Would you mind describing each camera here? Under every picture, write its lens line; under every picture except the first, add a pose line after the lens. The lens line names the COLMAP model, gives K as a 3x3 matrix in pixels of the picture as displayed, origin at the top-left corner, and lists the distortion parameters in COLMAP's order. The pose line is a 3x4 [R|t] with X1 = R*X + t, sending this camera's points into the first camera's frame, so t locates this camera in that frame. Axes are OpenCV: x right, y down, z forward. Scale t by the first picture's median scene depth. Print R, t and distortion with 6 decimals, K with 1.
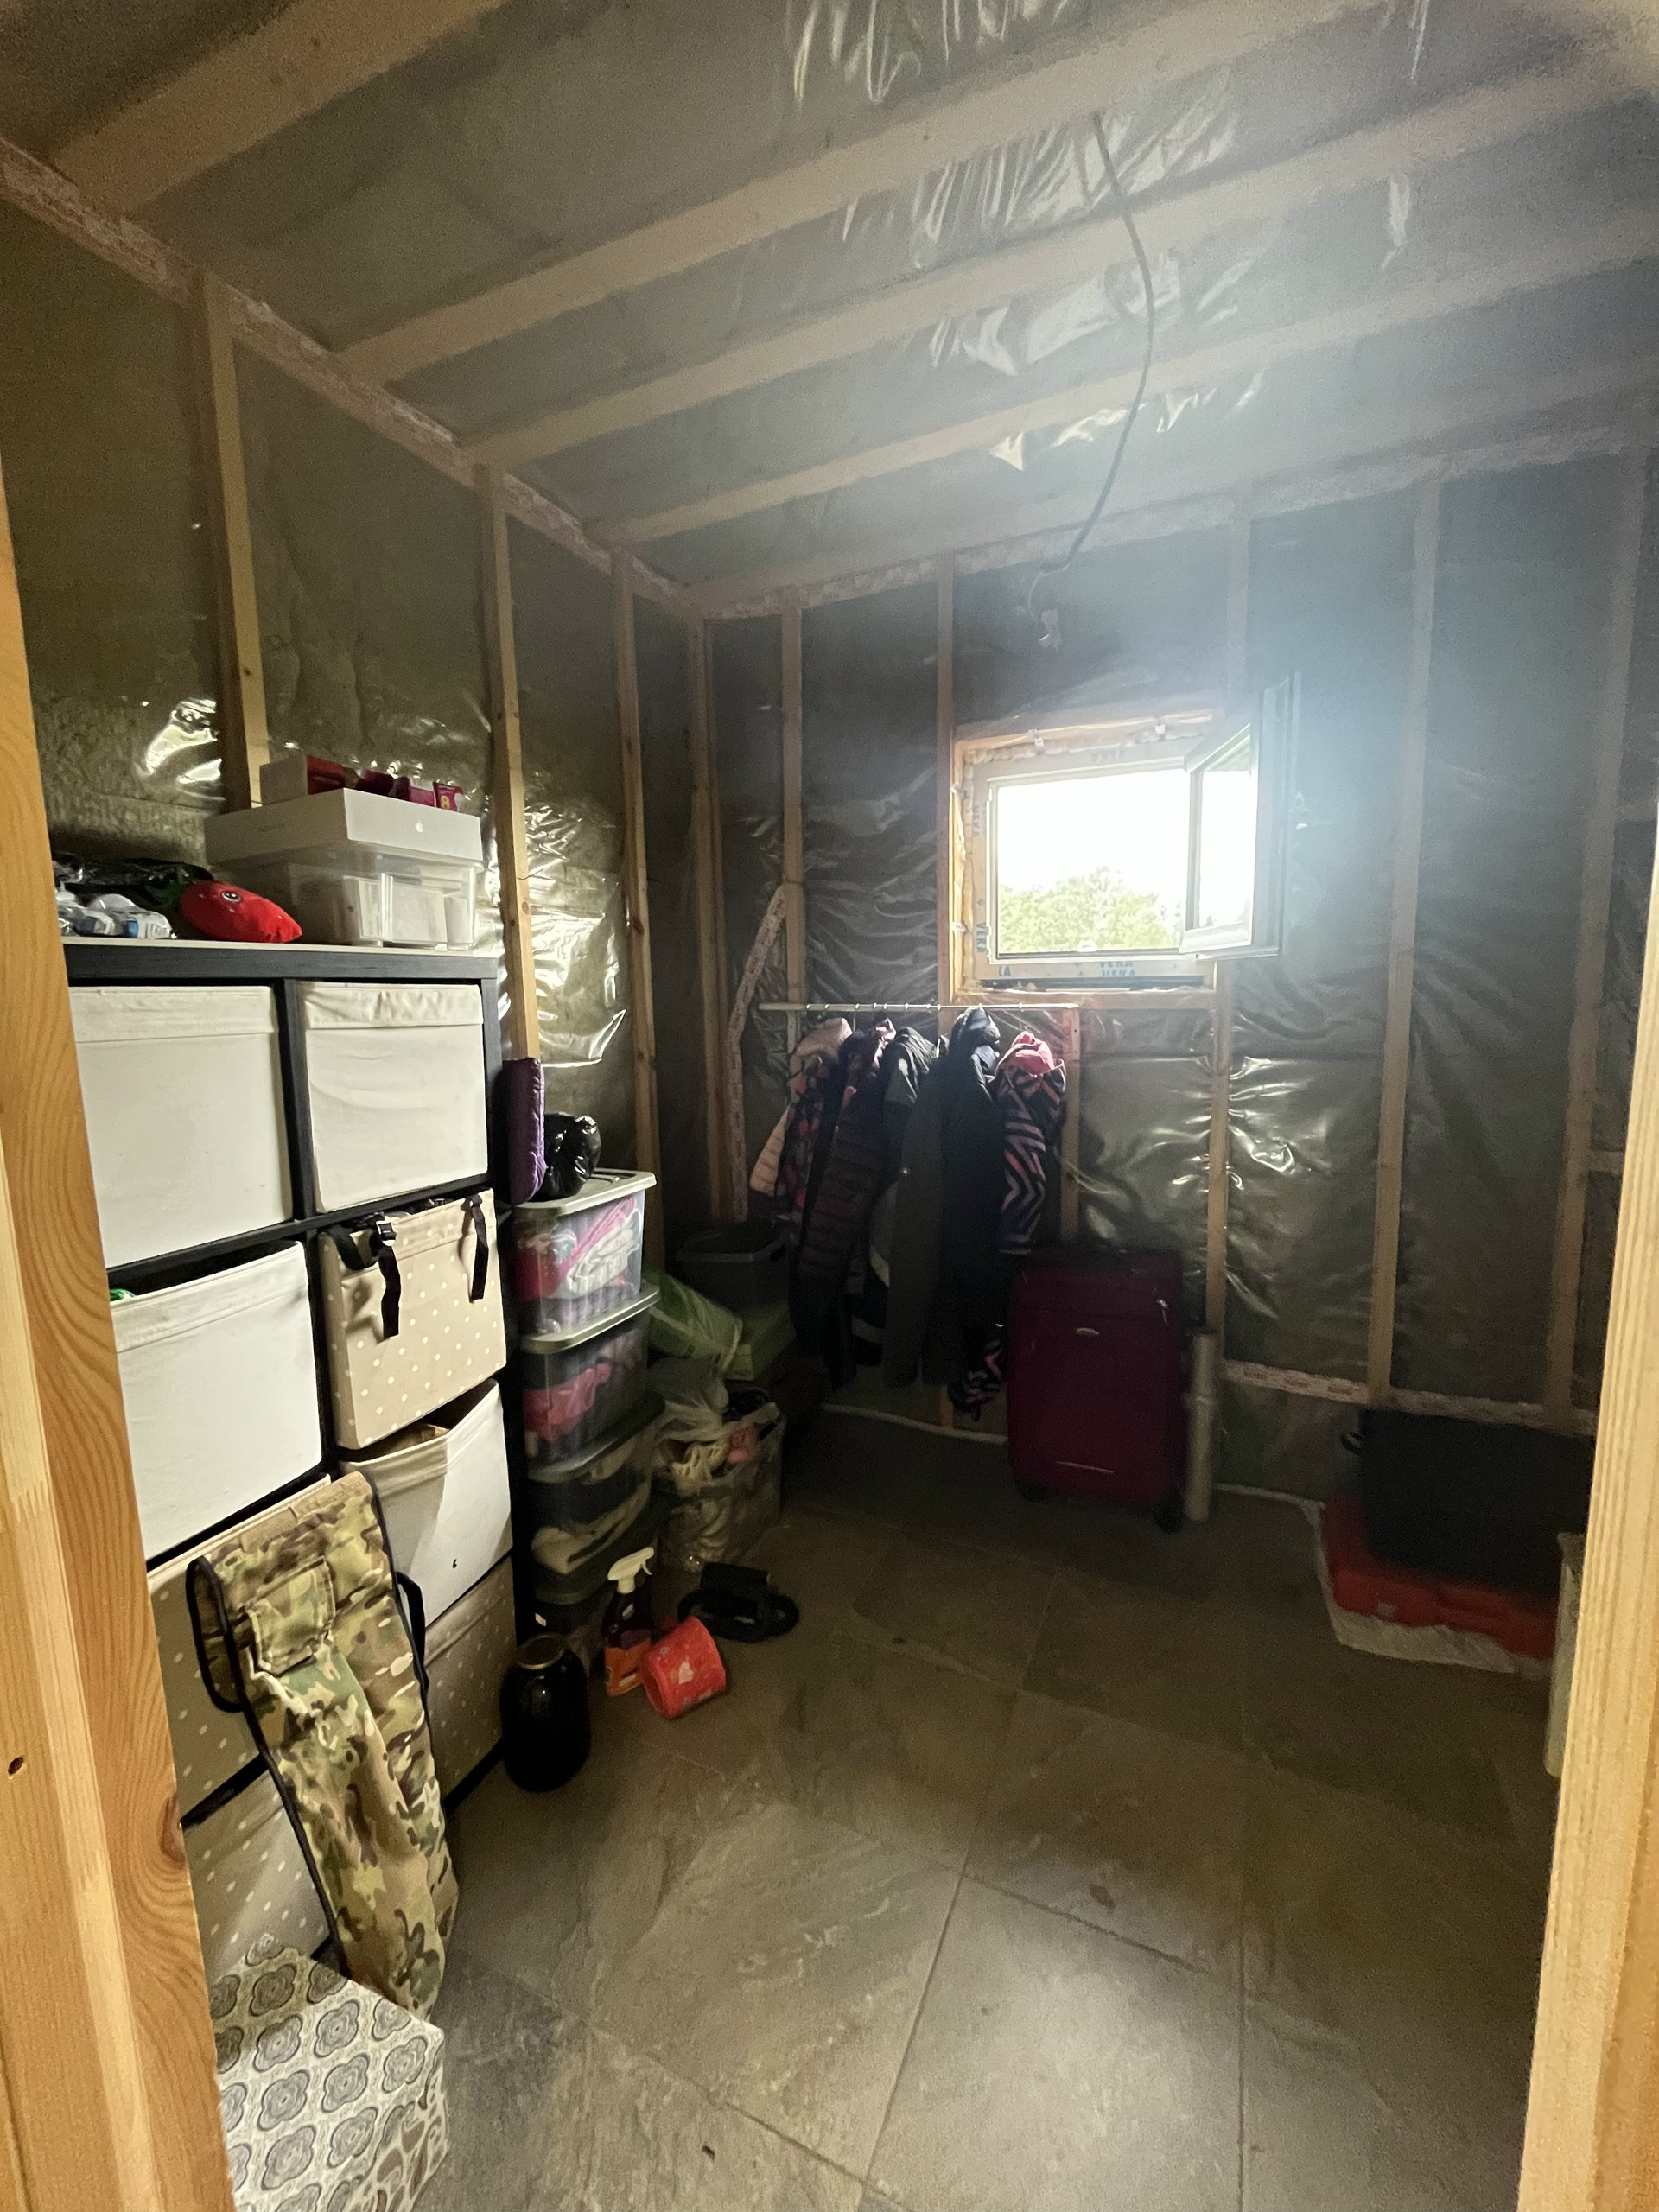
lens RADIAL K [[894.4, 0, 828.8], [0, 894.4, 1099.4], [0, 0, 1]] dist [-0.003484, -0.000264]
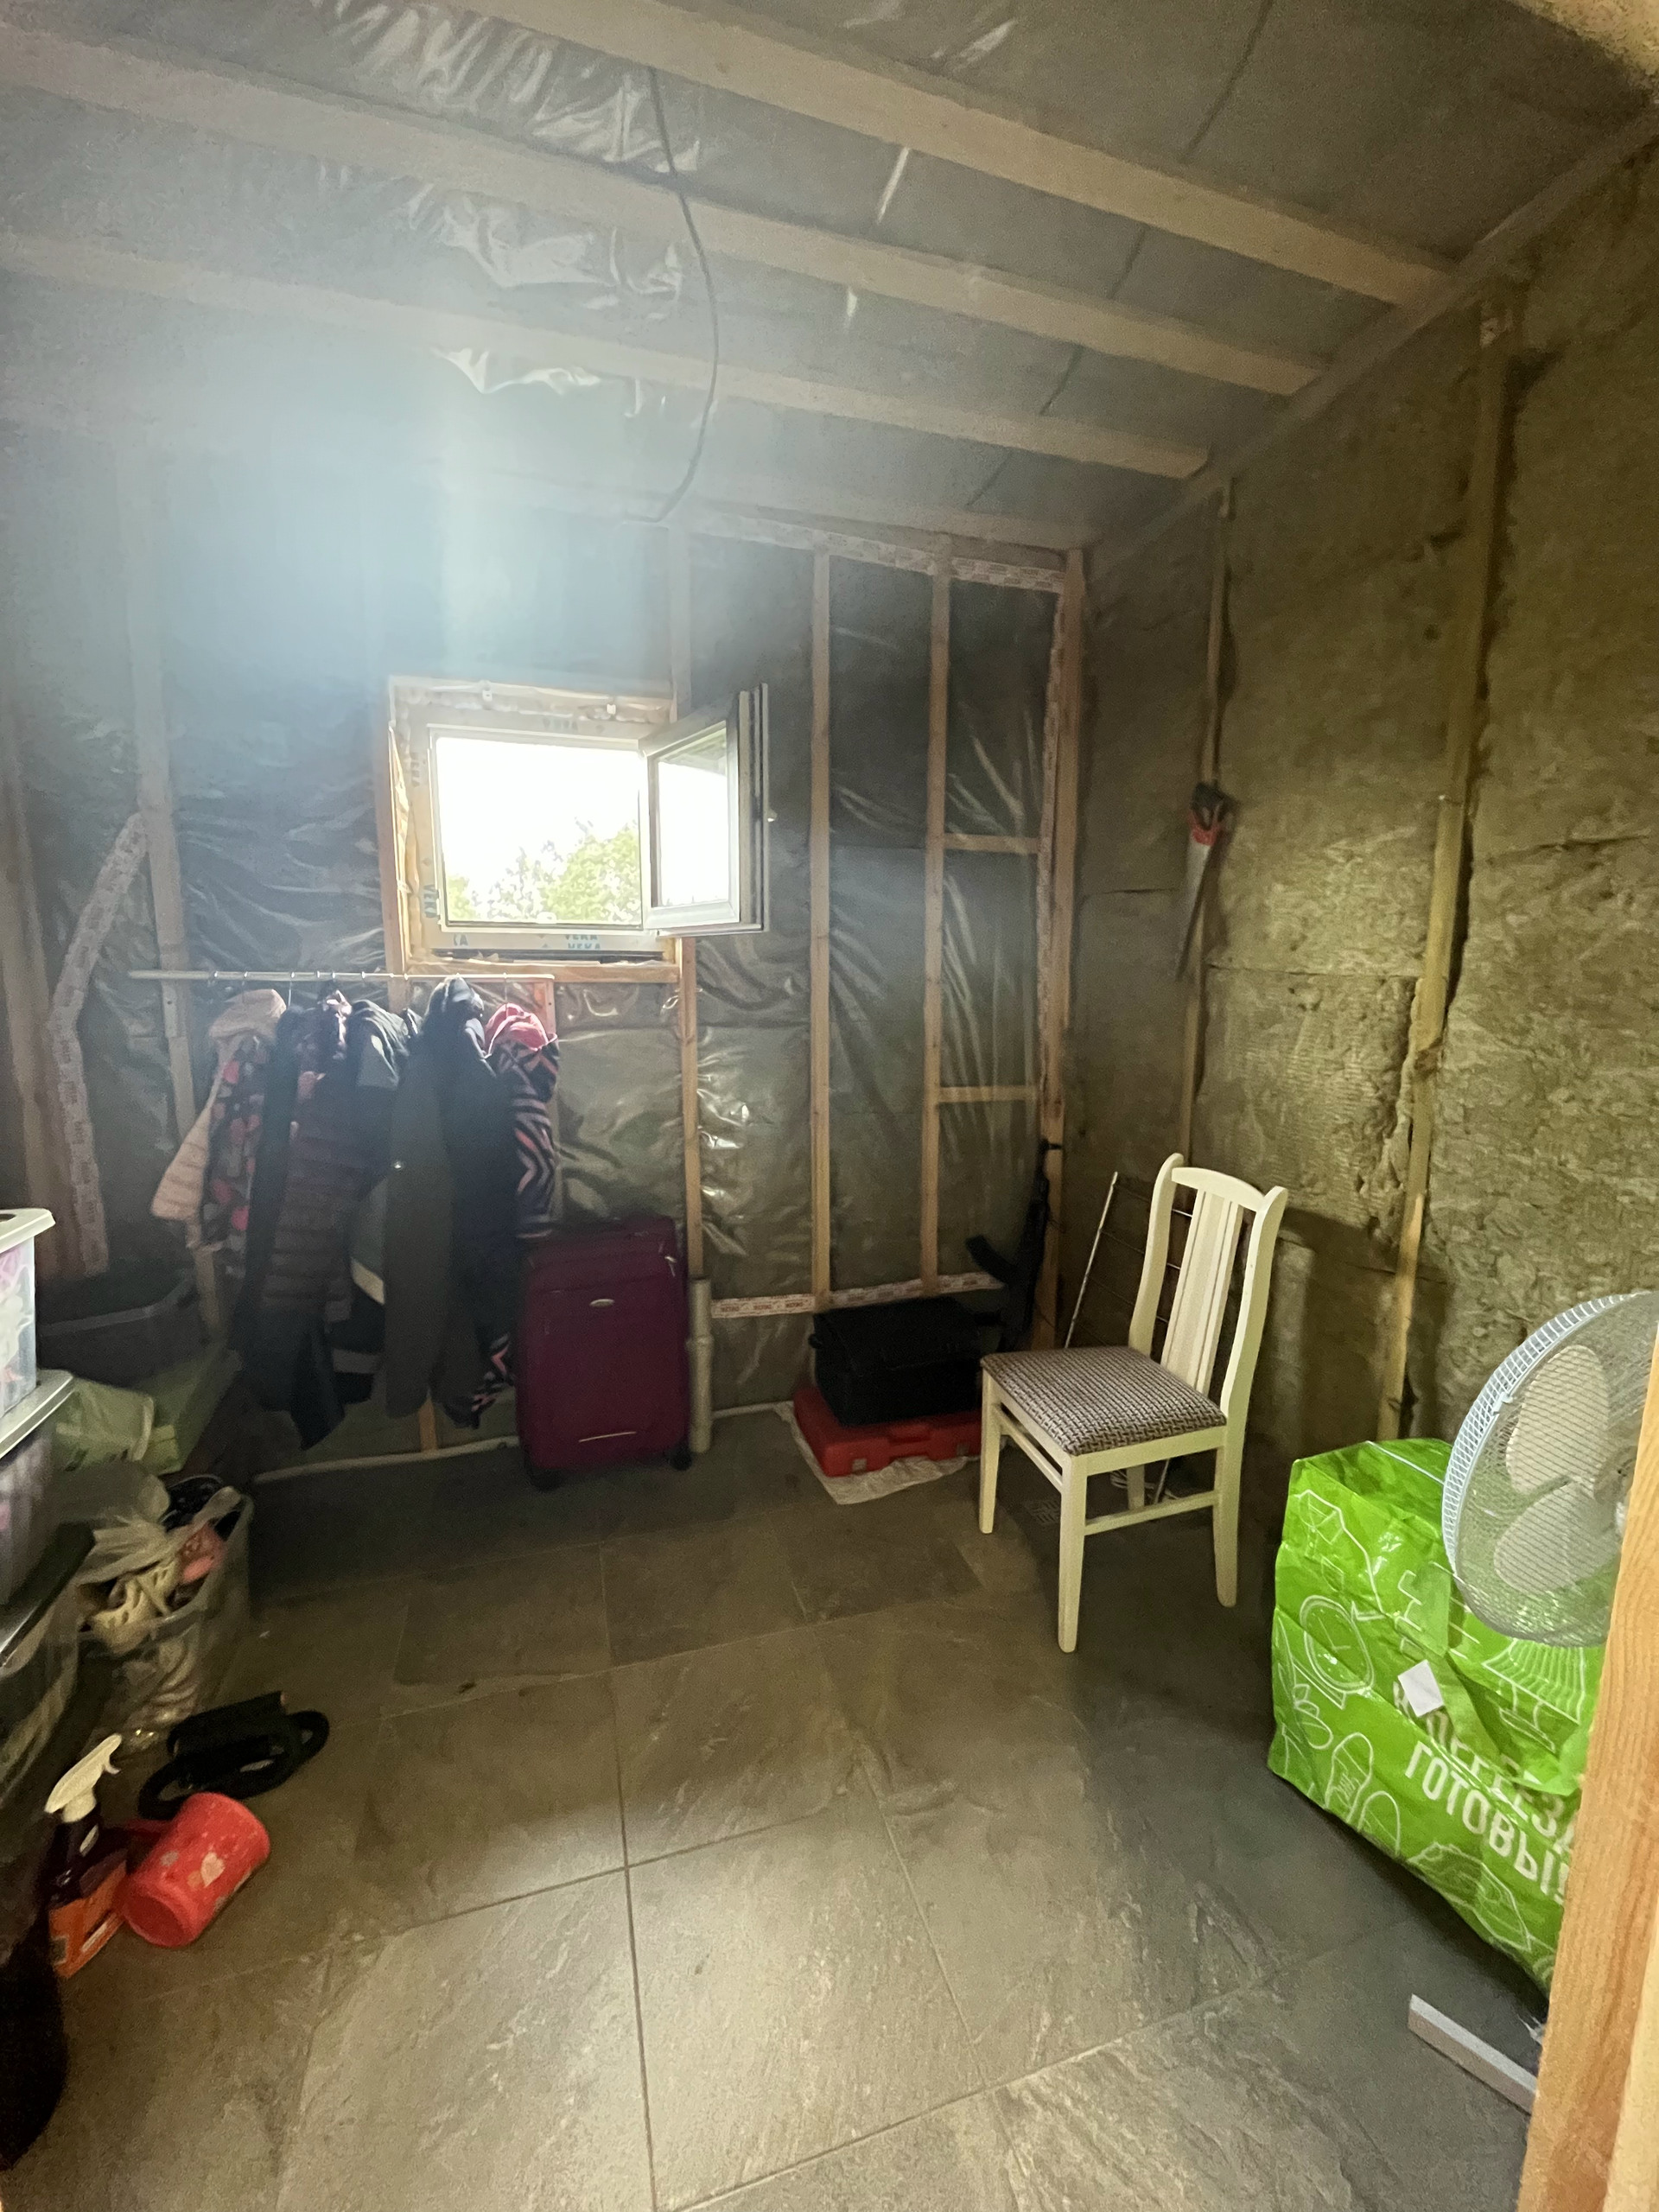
lens RADIAL K [[894.4, 0, 828.8], [0, 894.4, 1099.4], [0, 0, 1]] dist [-0.003484, -0.000264]
pose [[0.743722, -0.074849, 0.664286, -0.165048], [0.065447, 0.997091, 0.039075, 0.009894], [-0.665278, 0.014414, 0.746457, 0.075865]]
